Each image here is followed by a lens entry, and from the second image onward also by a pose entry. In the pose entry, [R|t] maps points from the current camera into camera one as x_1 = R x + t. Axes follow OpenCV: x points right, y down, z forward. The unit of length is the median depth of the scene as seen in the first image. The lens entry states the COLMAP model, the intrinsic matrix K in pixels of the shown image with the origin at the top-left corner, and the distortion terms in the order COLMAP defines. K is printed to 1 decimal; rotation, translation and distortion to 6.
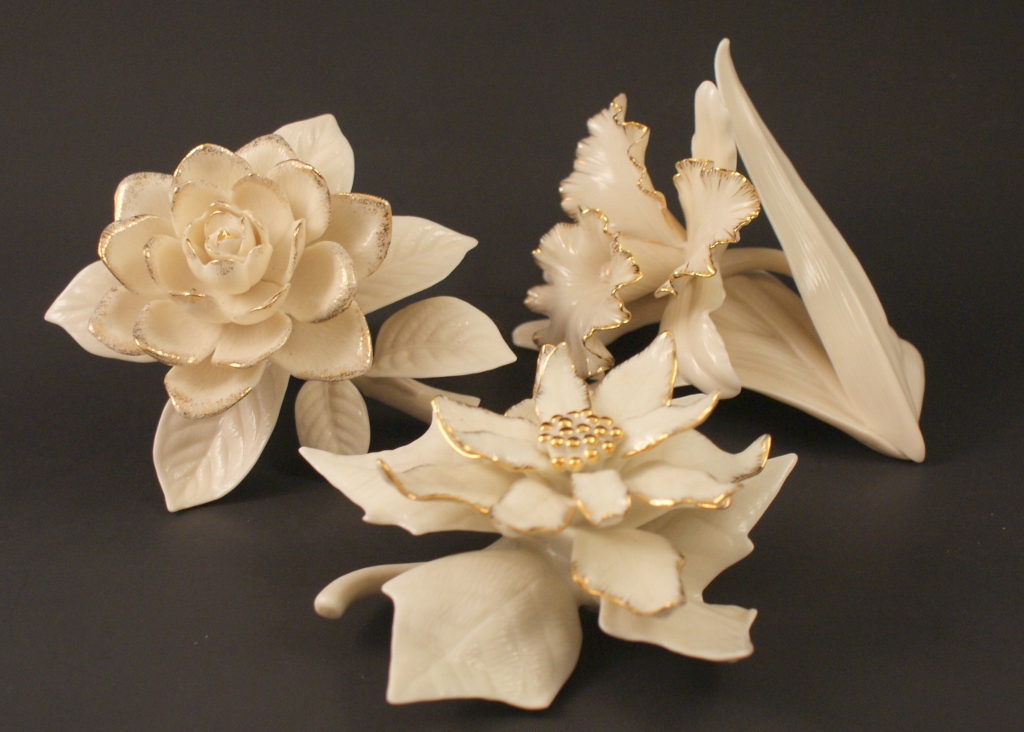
lens RADIAL K [[2154.1, 0, 512.0], [0, 2154.1, 366.0], [0, 0, 1]] dist [-0.094485, -0.049165]
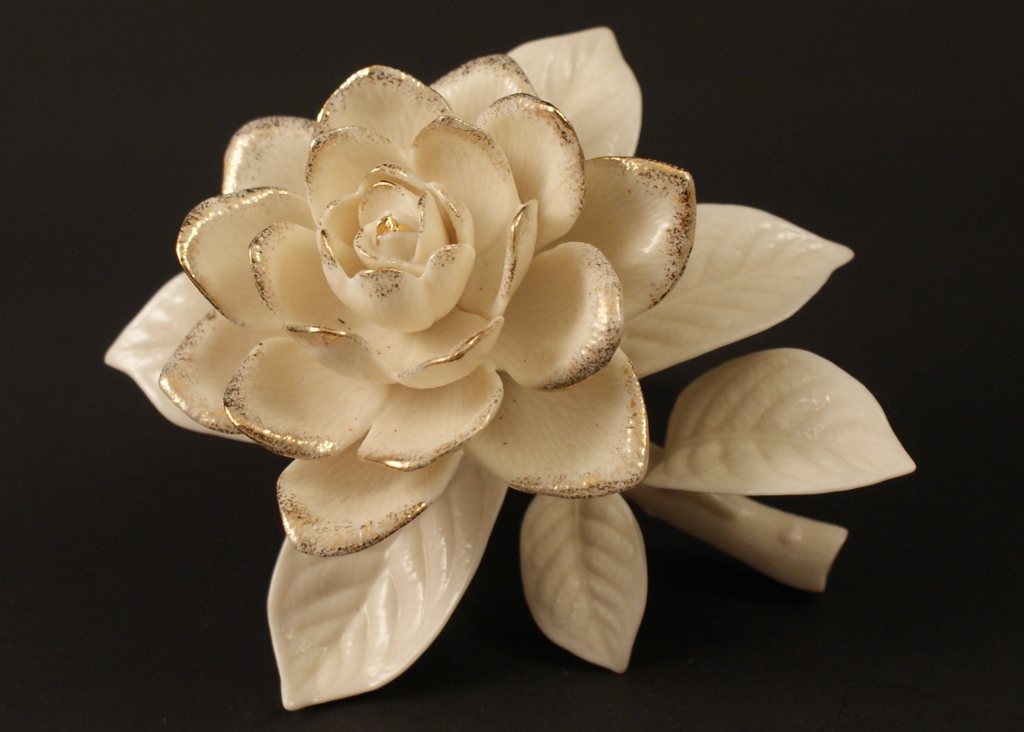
lens RADIAL K [[2154.1, 0, 512.0], [0, 2154.1, 366.0], [0, 0, 1]] dist [-0.094485, -0.049165]
pose [[0.982656, 0.036971, -0.181713, -0.000540], [-0.039312, 0.999184, -0.009296, -0.020509], [0.181221, 0.016278, 0.983308, 0.454767]]
